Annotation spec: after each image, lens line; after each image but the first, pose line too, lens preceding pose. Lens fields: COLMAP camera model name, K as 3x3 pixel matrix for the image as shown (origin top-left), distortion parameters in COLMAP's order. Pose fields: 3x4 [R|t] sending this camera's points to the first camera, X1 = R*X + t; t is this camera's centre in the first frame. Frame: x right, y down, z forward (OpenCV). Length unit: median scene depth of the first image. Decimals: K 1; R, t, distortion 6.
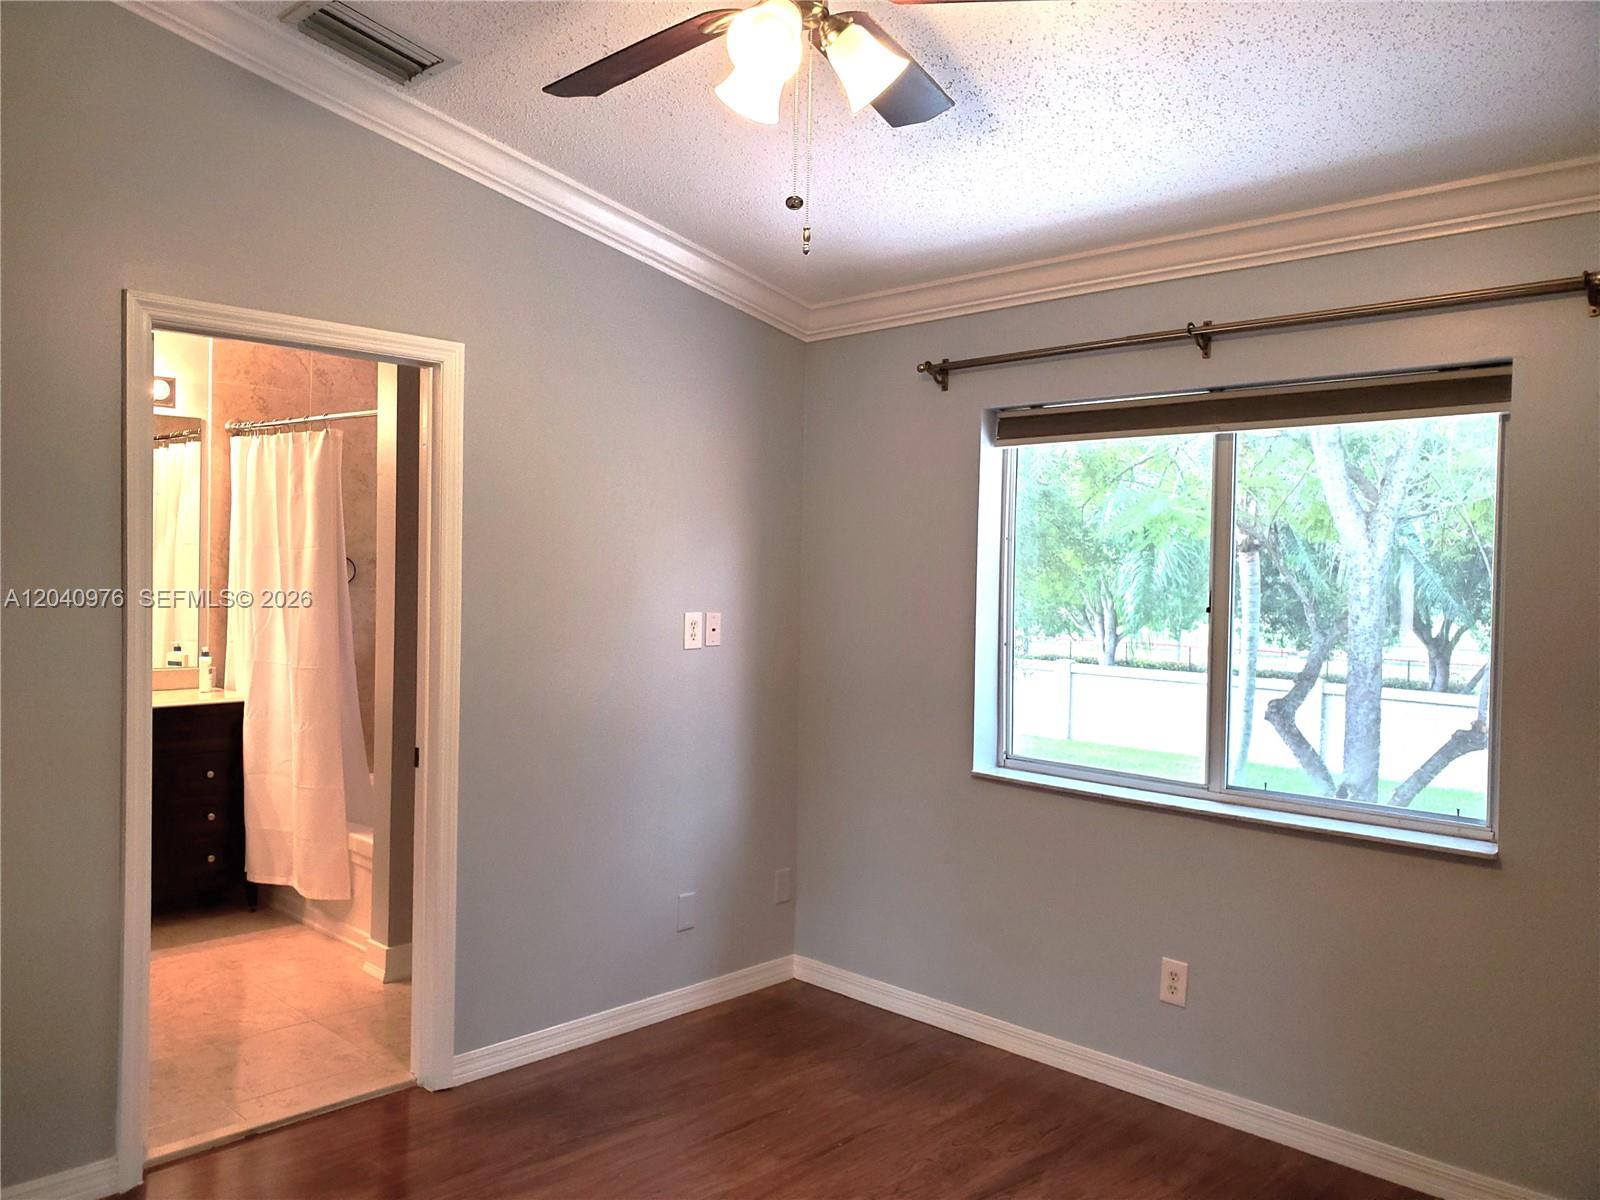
lens RADIAL K [[1219.5, 0, 803.3], [0, 1219.5, 596.0], [0, 0, 1]] dist [-0.028531, -0.000813]
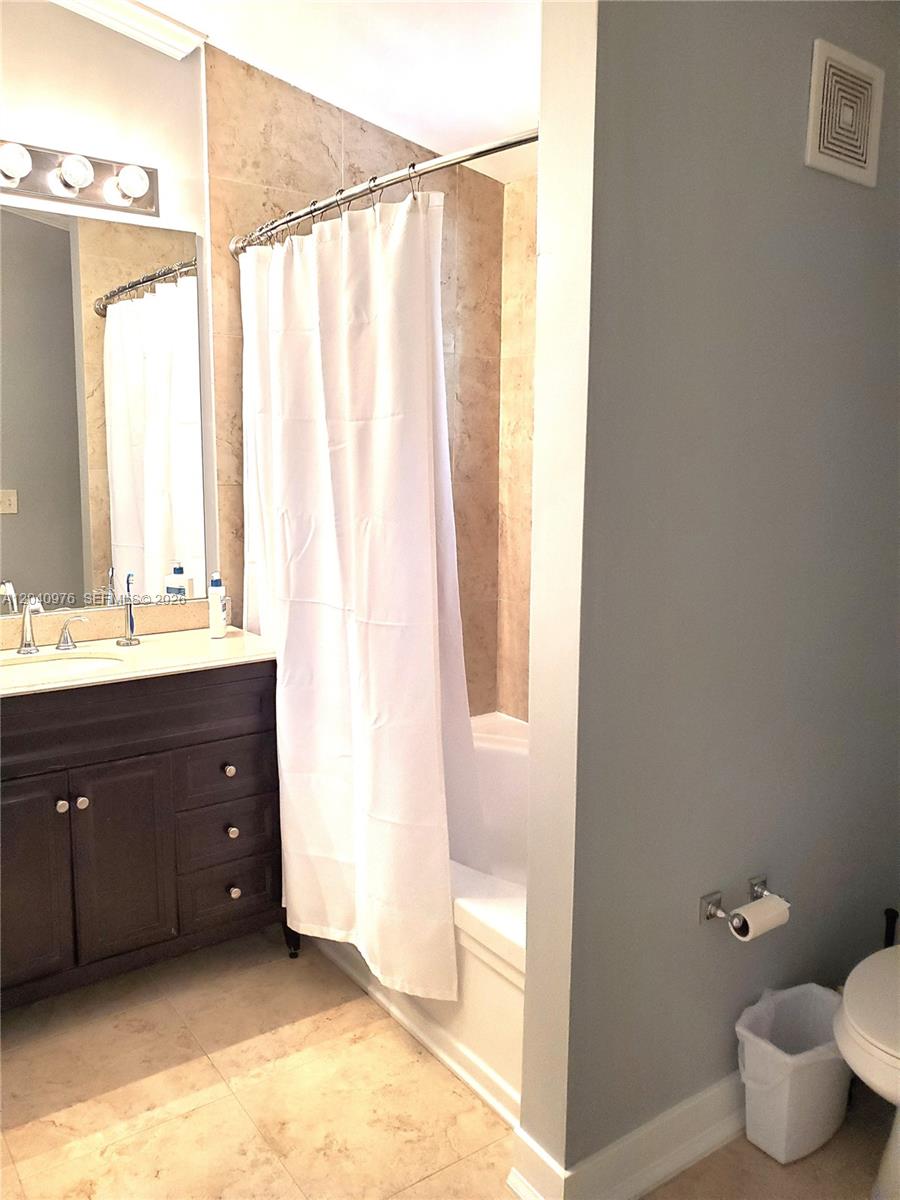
lens RADIAL K [[930.9, 0, 444.2], [0, 930.9, 564.7], [0, 0, 1]] dist [0.012718, -0.004290]
pose [[0.978556, 0.005032, -0.205920, -0.262408], [0.014849, 0.995377, 0.094888, -0.010531], [0.205445, -0.095910, 0.973958, 0.520421]]
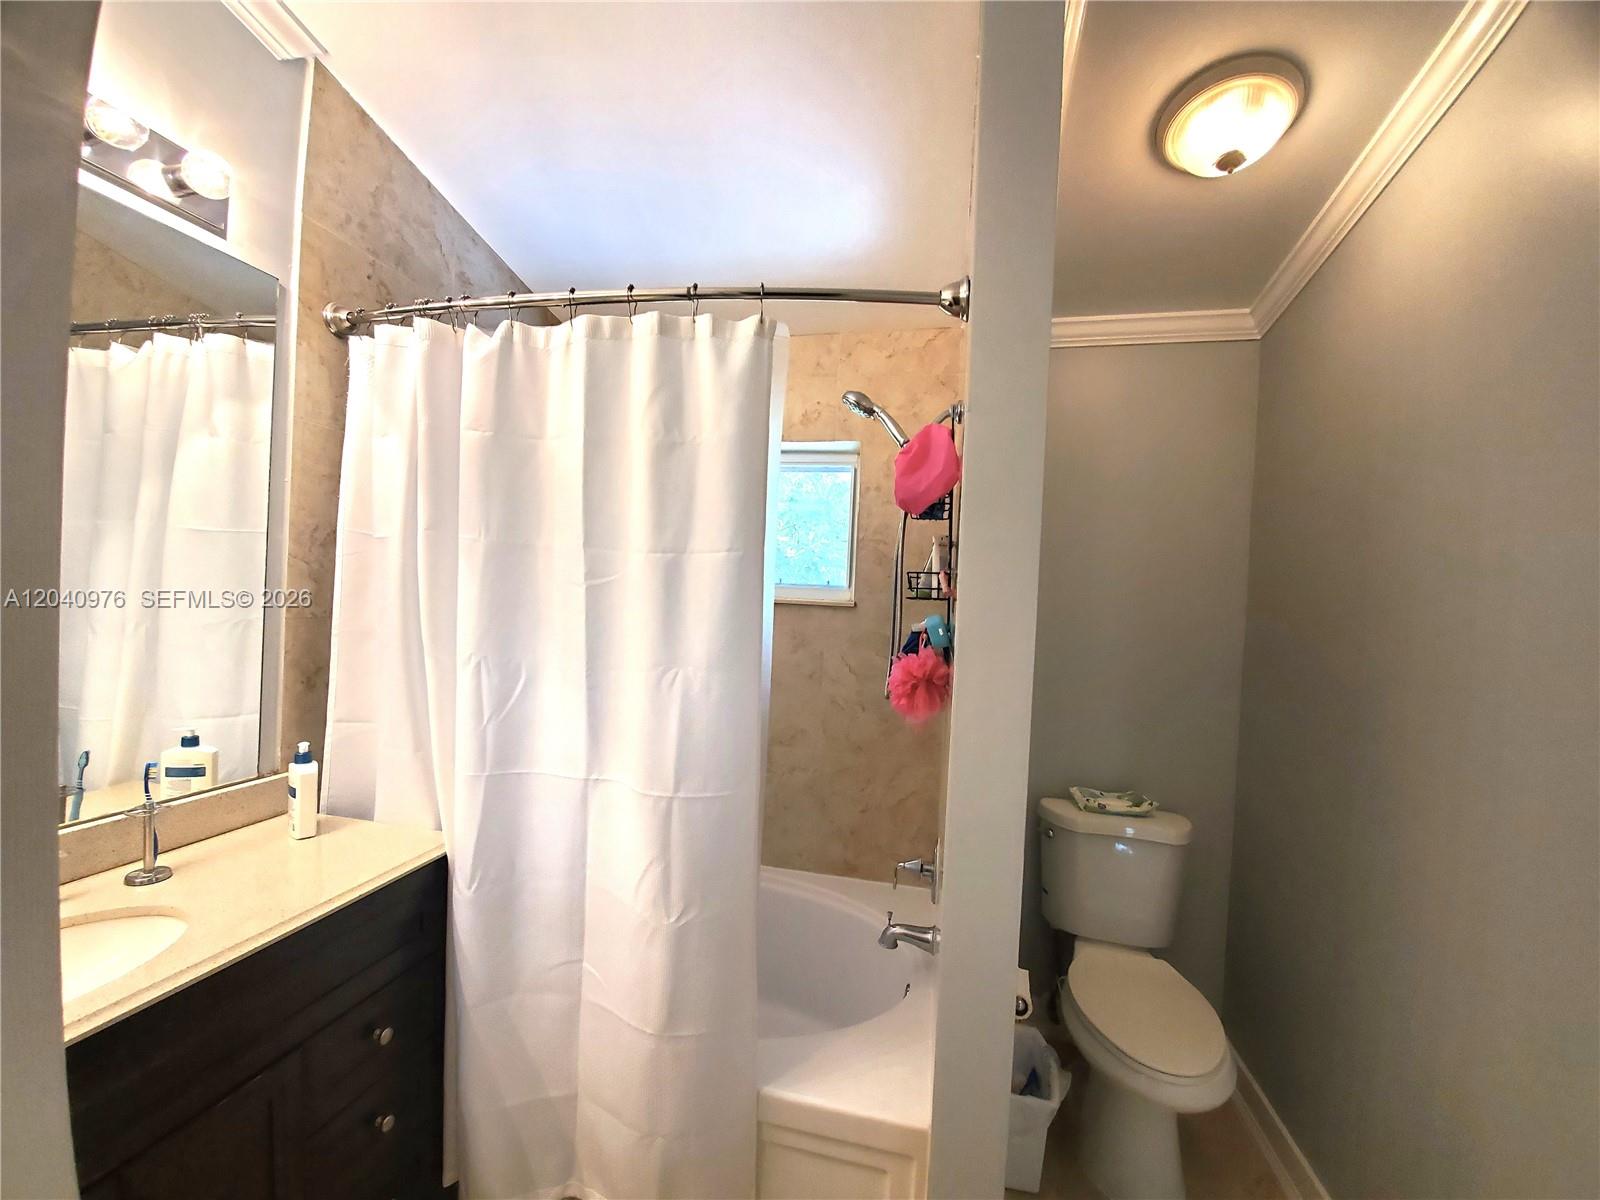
lens RADIAL K [[631.9, 0, 800.0], [0, 631.9, 600.0], [0, 0, 1]] dist [-0.006654, -0.000235]
pose [[0.859057, 0.012839, 0.511718, -0.458207], [-0.014656, 0.999892, -0.000483, -0.018372], [-0.511670, -0.007085, 0.859153, 0.688469]]
